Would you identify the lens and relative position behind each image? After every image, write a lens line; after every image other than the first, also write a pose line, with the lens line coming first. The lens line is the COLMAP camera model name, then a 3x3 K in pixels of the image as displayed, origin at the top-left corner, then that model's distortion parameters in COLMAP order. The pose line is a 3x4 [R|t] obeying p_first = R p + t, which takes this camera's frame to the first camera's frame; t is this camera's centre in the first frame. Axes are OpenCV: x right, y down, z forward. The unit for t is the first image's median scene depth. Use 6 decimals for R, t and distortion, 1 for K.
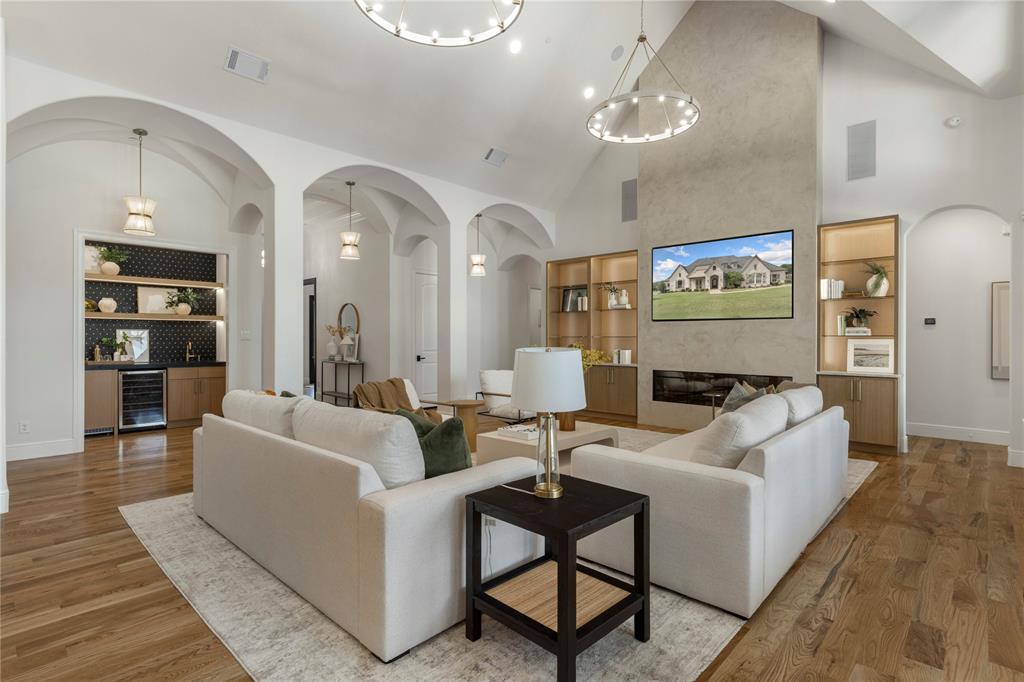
lens RADIAL K [[504.8, 0, 512.0], [0, 504.8, 341.0], [0, 0, 1]] dist [-0.000541, -0.000192]
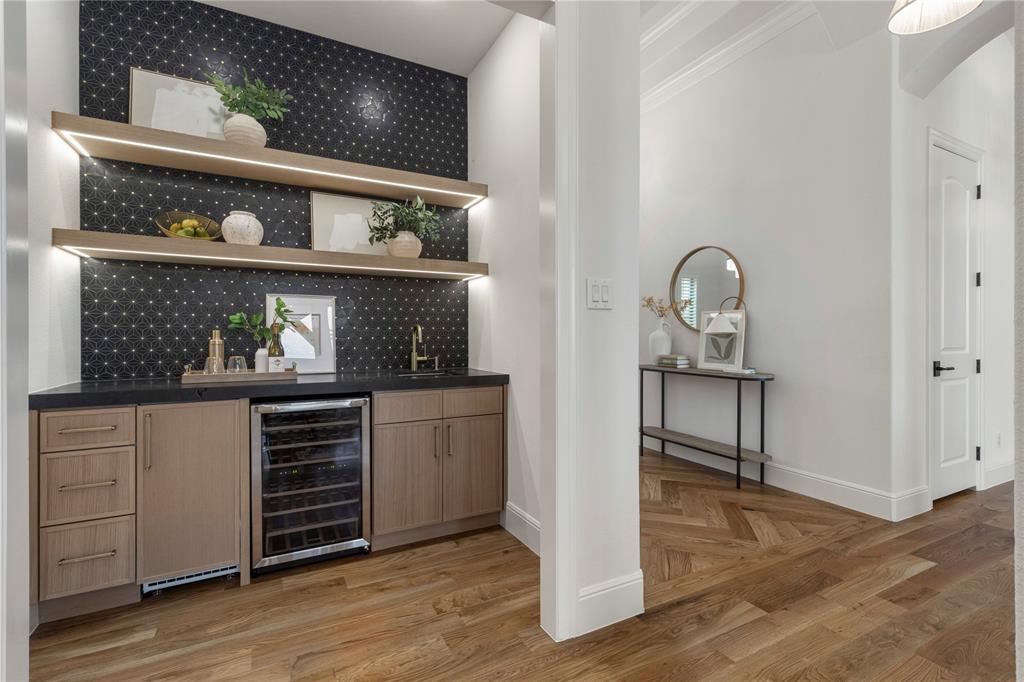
lens RADIAL K [[469.4, 0, 512.0], [0, 469.4, 341.0], [0, 0, 1]] dist [0.011827, -0.000265]
pose [[0.950110, 0.000949, -0.311912, -0.644659], [0.001129, 0.999978, 0.006482, 0.018104], [0.311912, -0.006511, 0.950089, 0.949079]]
